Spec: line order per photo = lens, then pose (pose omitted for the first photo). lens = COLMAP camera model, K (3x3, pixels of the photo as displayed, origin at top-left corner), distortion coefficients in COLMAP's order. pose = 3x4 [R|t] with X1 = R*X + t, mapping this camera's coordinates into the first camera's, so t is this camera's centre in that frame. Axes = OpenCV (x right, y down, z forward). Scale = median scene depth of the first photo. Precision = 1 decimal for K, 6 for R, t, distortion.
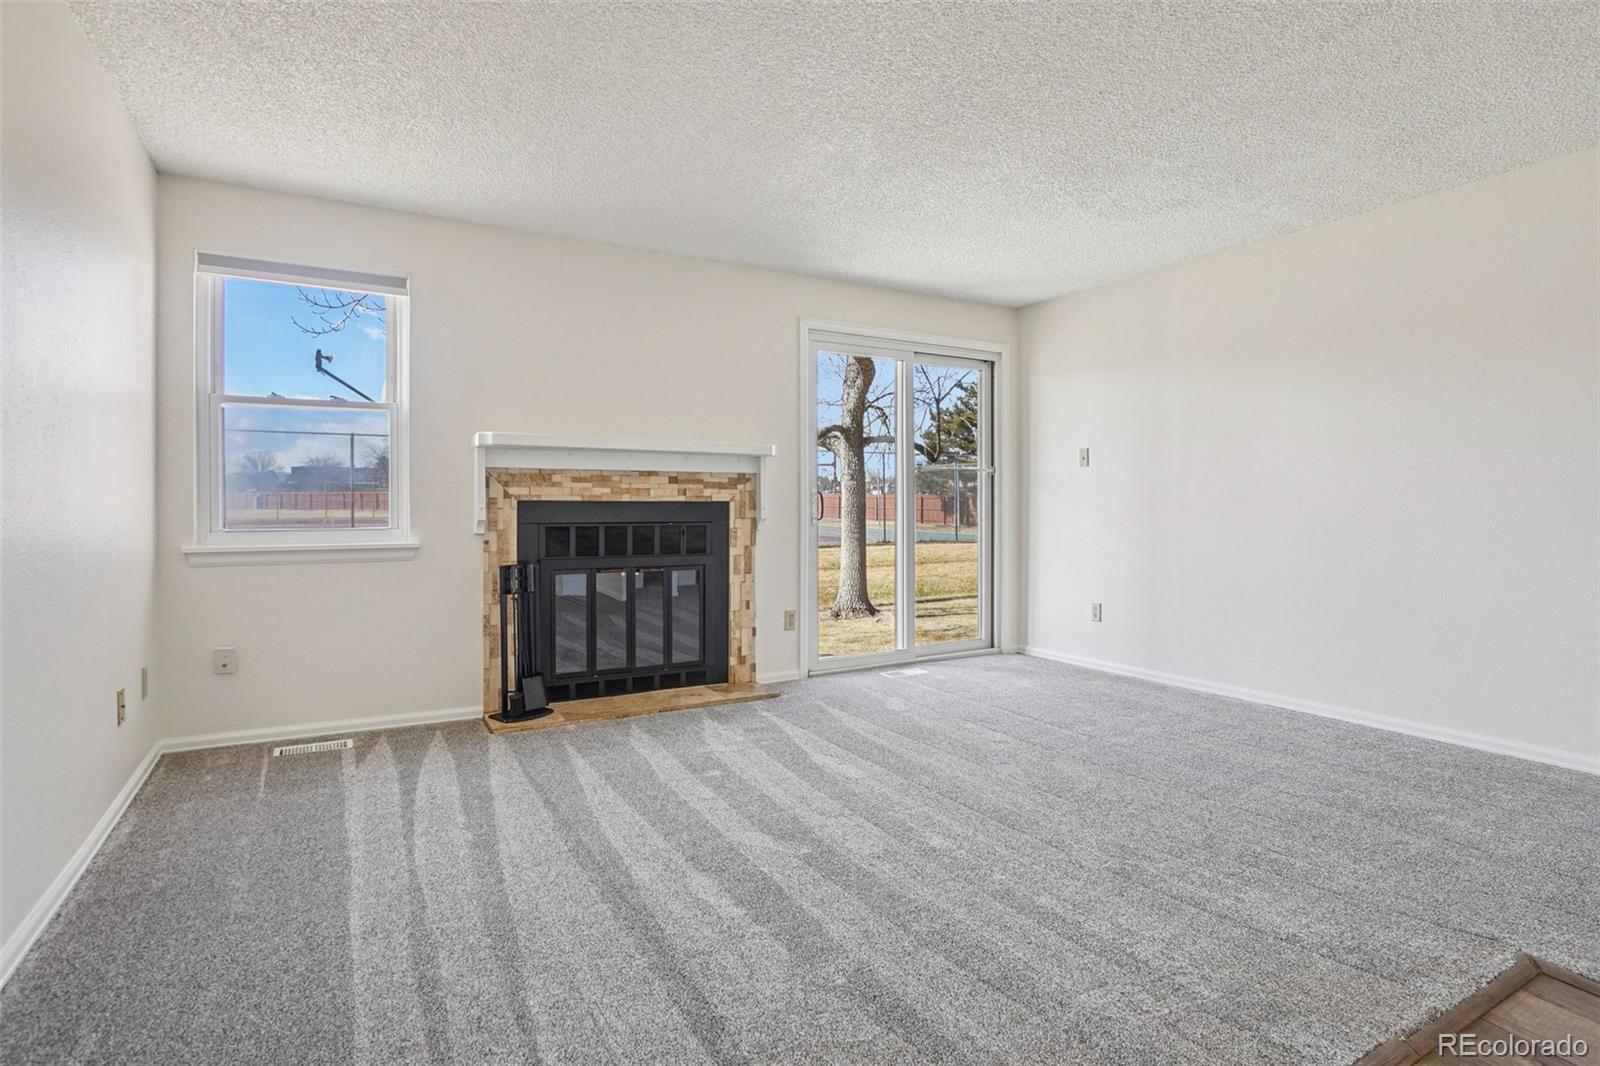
lens RADIAL K [[820.3, 0, 779.2], [0, 820.3, 504.9], [0, 0, 1]] dist [-0.002015, 0.001822]
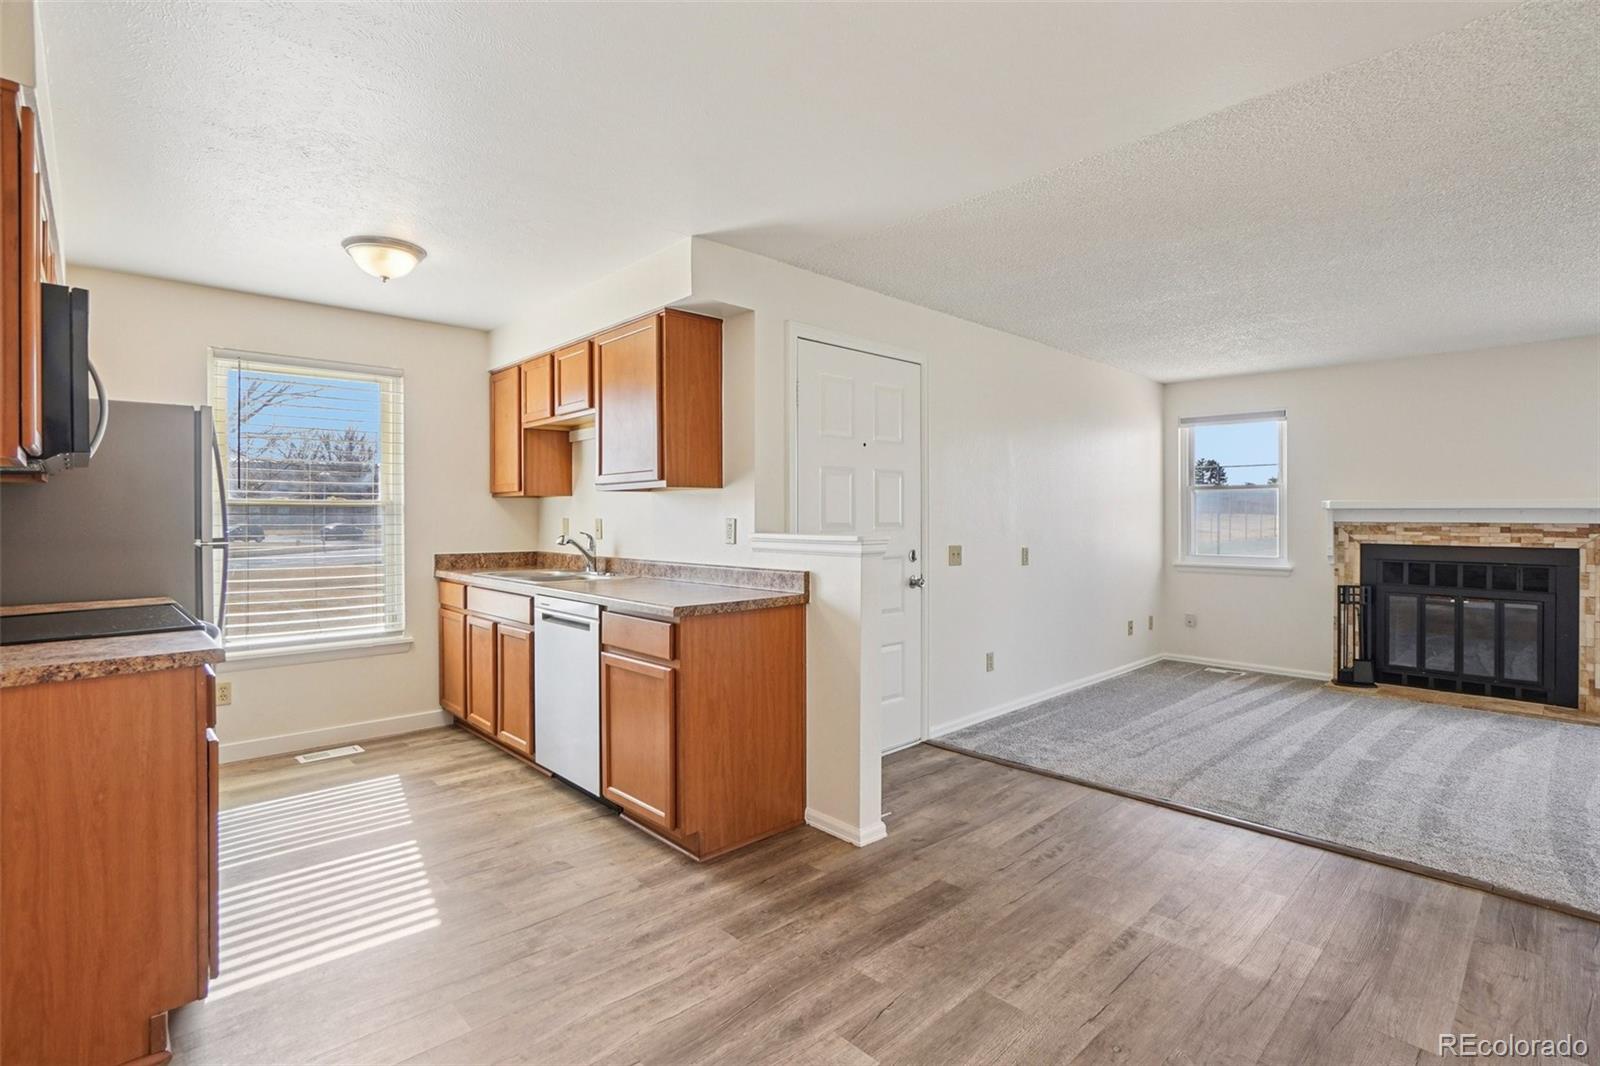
lens RADIAL K [[773.7, 0, 801.0], [0, 773.7, 529.4], [0, 0, 1]] dist [-0.002683, 0.001312]
pose [[0.256560, 0.017367, -0.966372, 0.743483], [-0.002814, 0.999848, 0.017222, -0.049657], [0.966524, -0.001699, 0.256570, -0.332228]]
